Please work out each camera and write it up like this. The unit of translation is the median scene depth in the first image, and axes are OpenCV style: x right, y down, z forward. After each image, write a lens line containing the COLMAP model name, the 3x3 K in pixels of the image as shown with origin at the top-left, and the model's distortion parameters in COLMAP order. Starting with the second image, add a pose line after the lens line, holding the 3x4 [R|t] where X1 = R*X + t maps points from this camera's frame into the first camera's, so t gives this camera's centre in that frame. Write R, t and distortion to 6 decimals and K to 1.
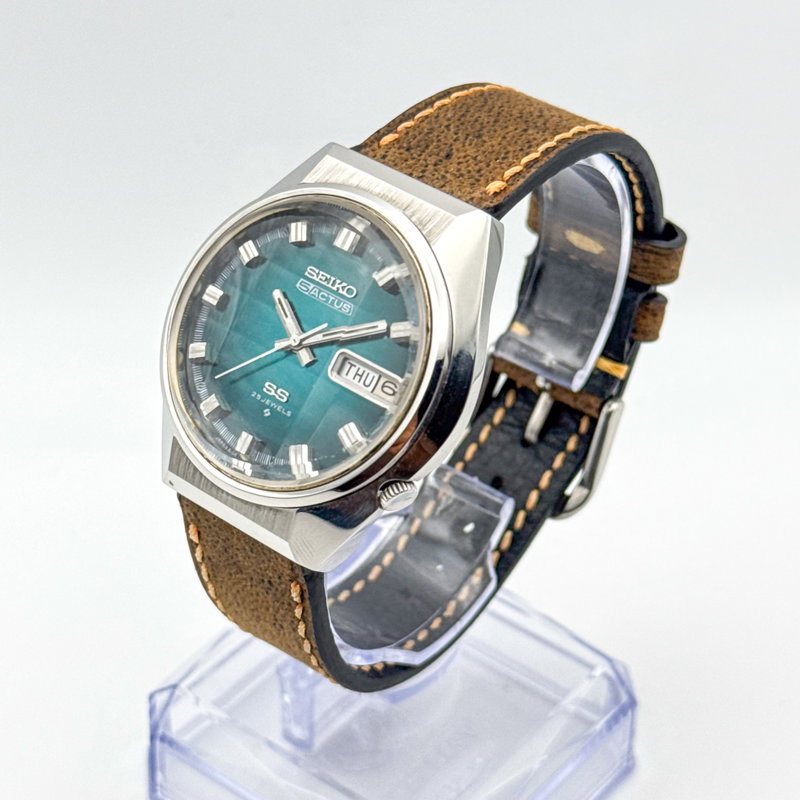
lens RADIAL K [[2099.7, 0, 404.8], [0, 2099.7, 396.6], [0, 0, 1]] dist [0.132741, 0.000000]
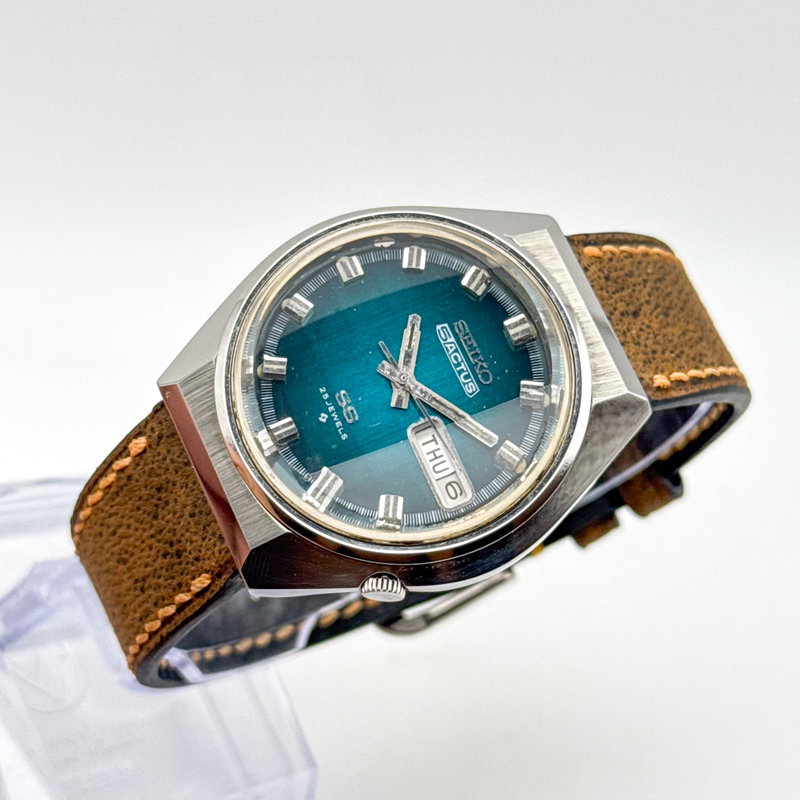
lens RADIAL K [[2099.7, 0, 395.2], [0, 2099.7, 426.3], [0, 0, 1]] dist [0.132741, 0.000000]
pose [[0.725715, 0.624673, 0.288308, -0.288583], [-0.643665, 0.764454, -0.036128, 0.022325], [-0.242966, -0.159355, 0.956856, 0.150337]]
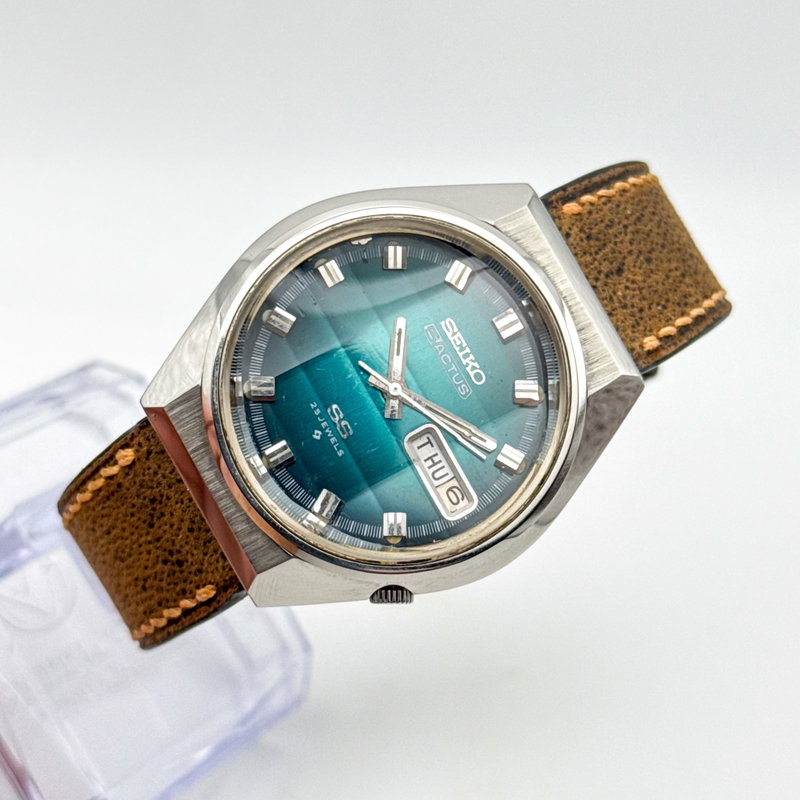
lens RADIAL K [[2099.7, 0, 403.3], [0, 2099.7, 430.5], [0, 0, 1]] dist [0.132741, 0.000000]
pose [[0.751171, 0.469286, 0.464233, -0.430689], [-0.580329, 0.804633, 0.125634, -0.119922], [-0.314579, -0.363781, 0.876757, 0.230834]]
